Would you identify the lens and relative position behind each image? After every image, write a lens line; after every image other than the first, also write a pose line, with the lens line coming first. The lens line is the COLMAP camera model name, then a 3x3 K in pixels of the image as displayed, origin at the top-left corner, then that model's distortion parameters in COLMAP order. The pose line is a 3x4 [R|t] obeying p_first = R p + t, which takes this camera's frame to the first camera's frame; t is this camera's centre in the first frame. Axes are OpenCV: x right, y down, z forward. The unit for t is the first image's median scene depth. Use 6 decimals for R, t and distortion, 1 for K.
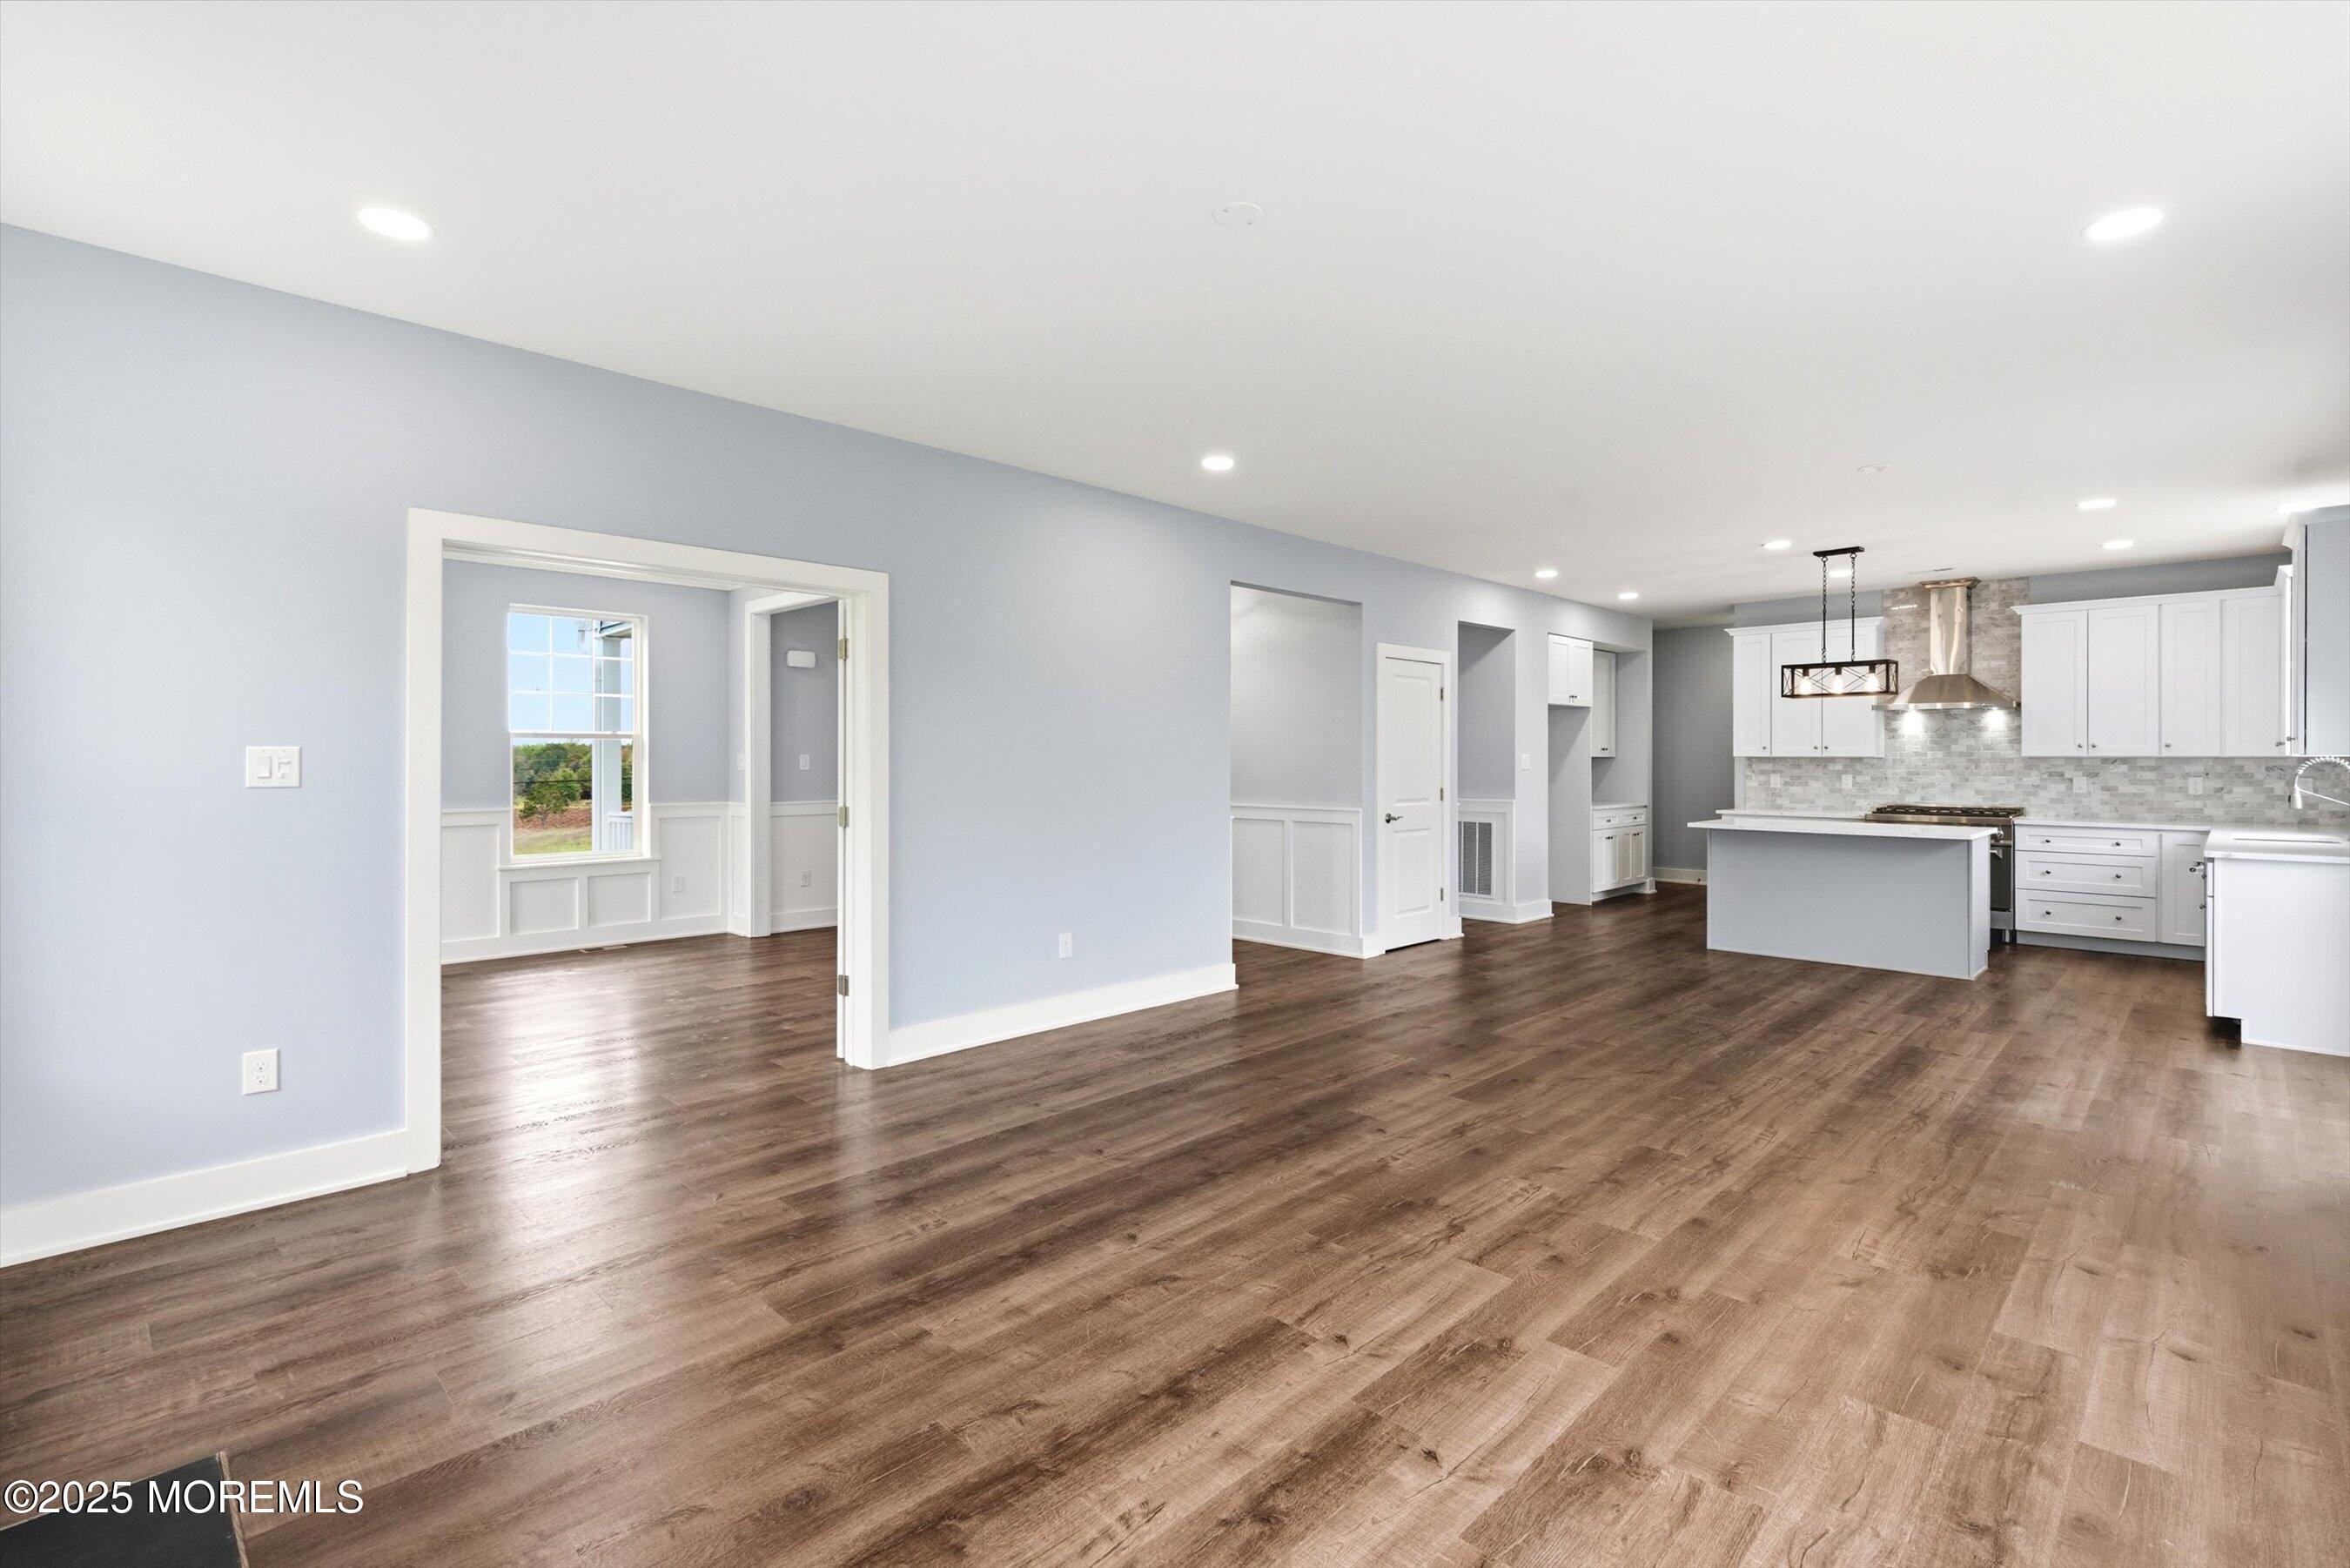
lens RADIAL K [[1082.4, 0, 1174.6], [0, 1082.4, 765.9], [0, 0, 1]] dist [0.000035, 0.000231]
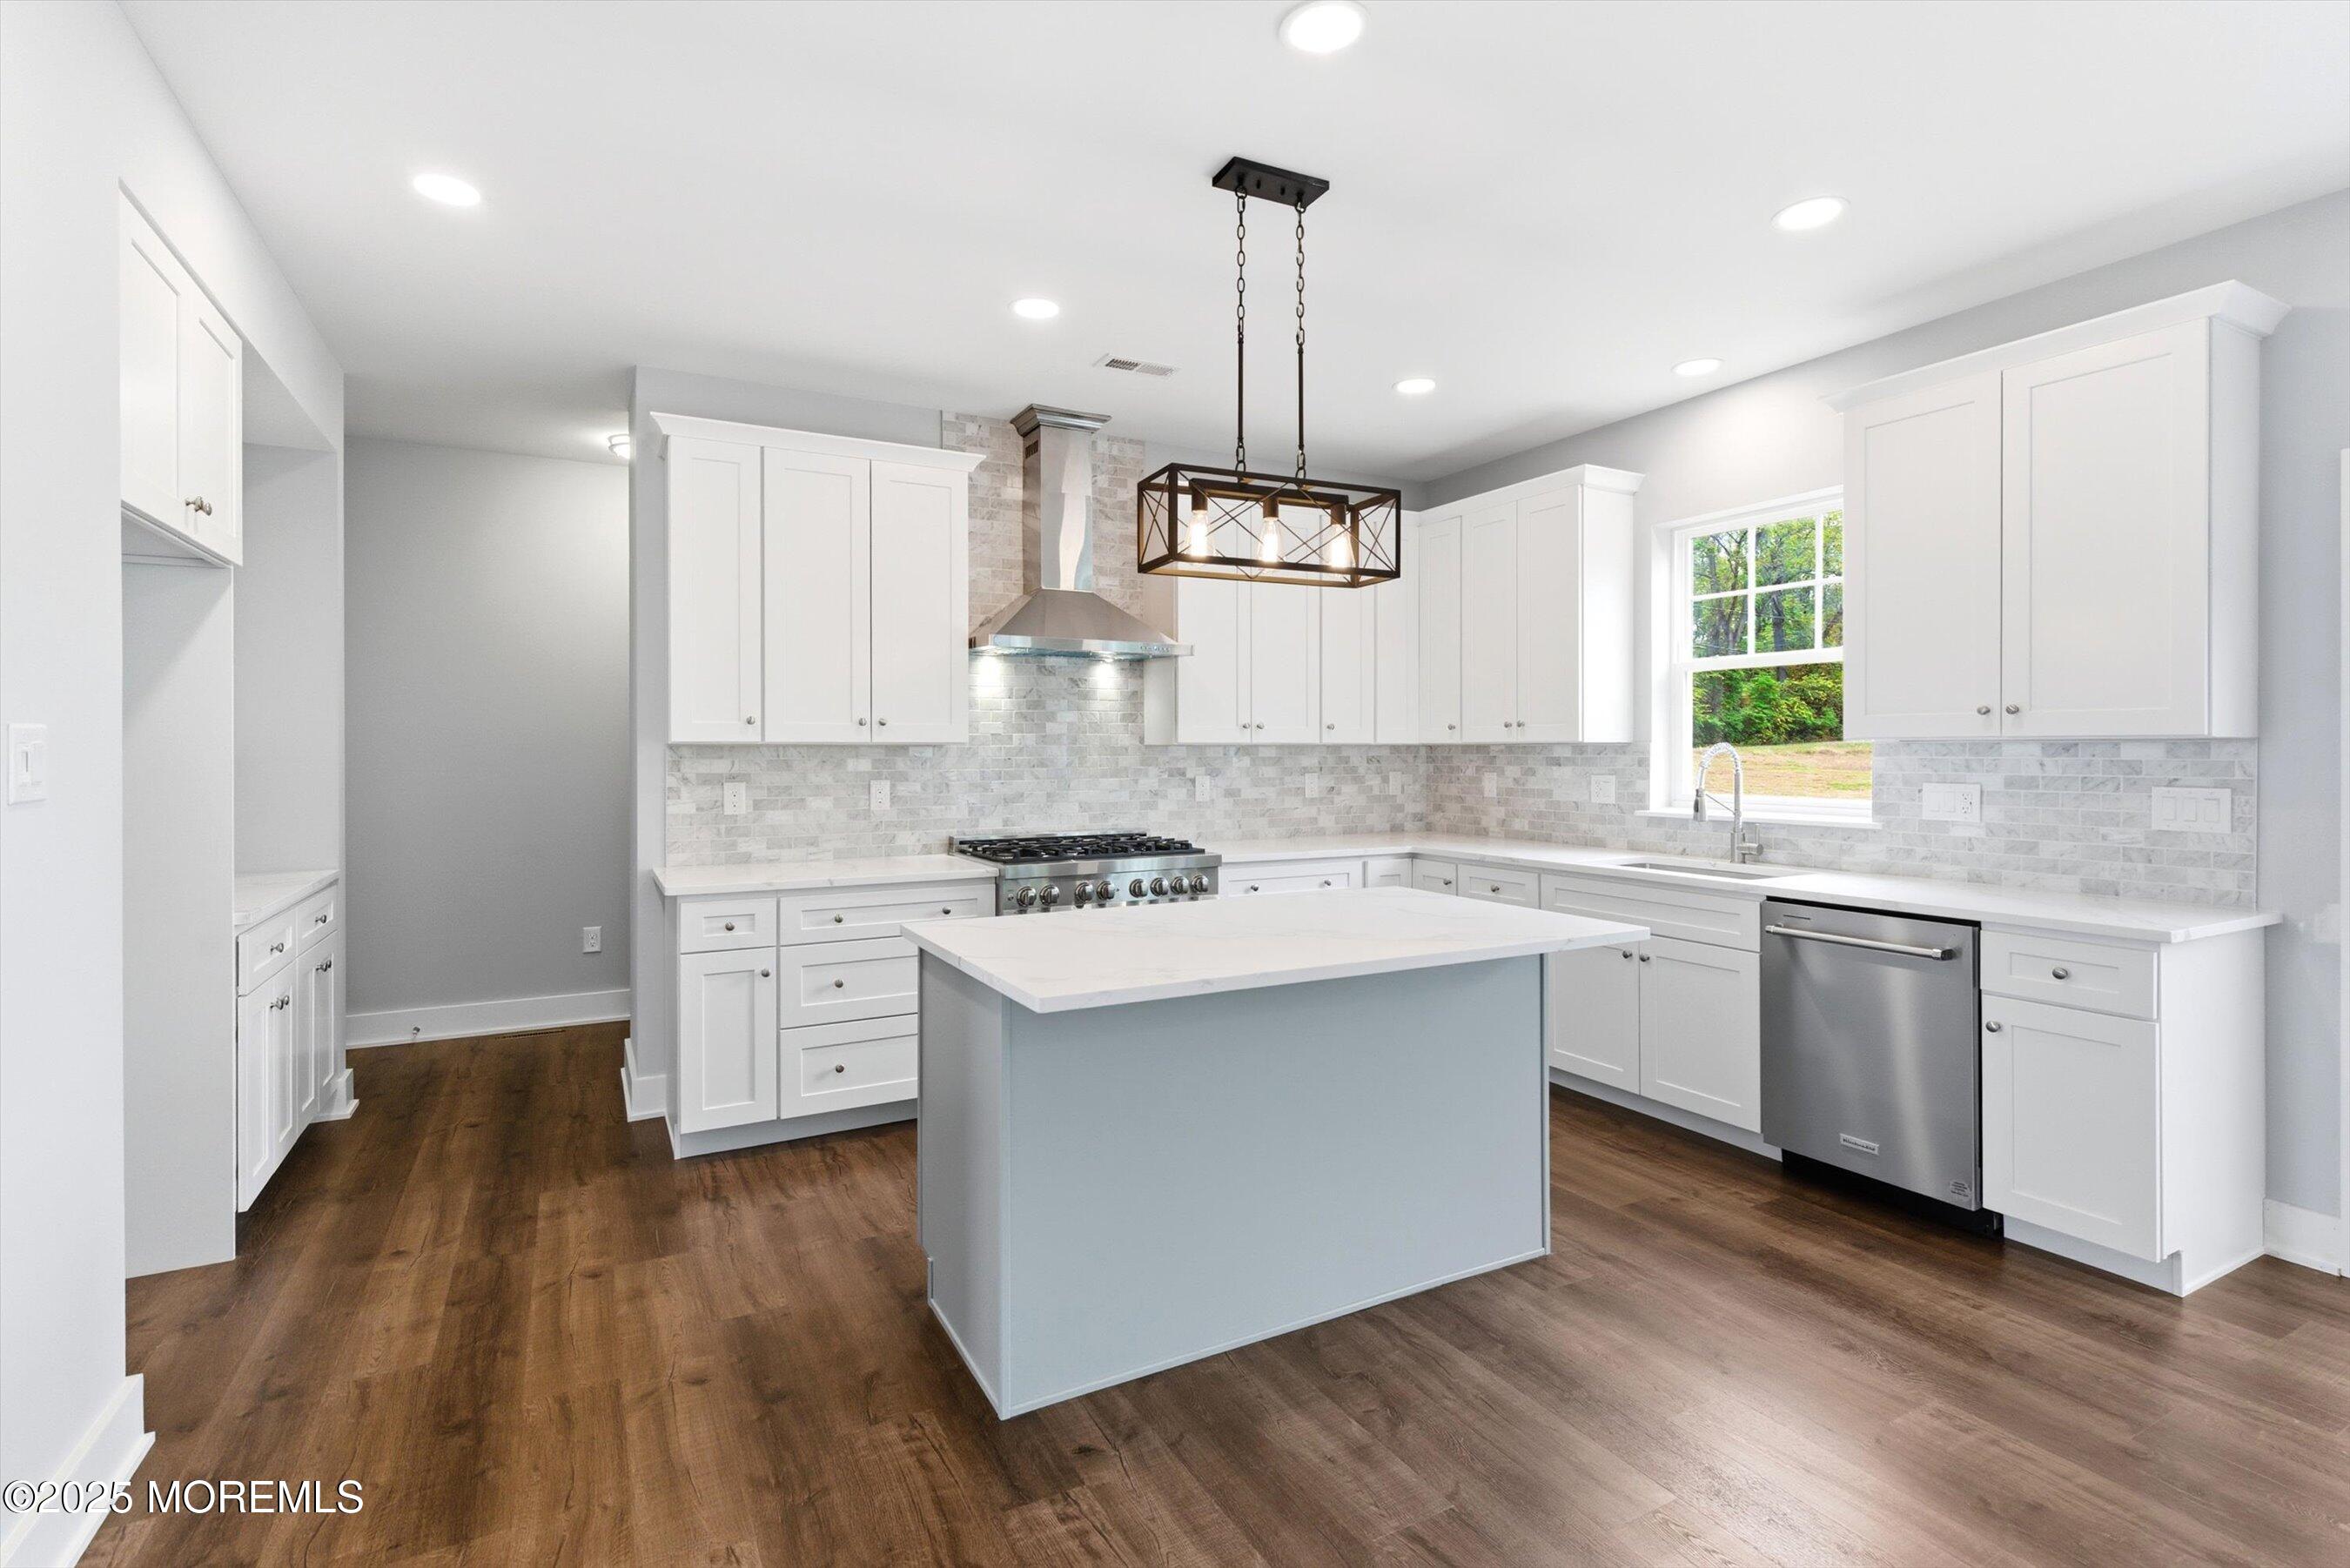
lens RADIAL K [[1082.4, 0, 1139.7], [0, 1082.4, 738.7], [0, 0, 1]] dist [0.000035, 0.000231]
pose [[0.309728, 0.007421, 0.950796, 0.218822], [0.008936, 0.999903, -0.010715, -0.004890], [-0.950783, 0.011815, 0.309632, 0.808508]]
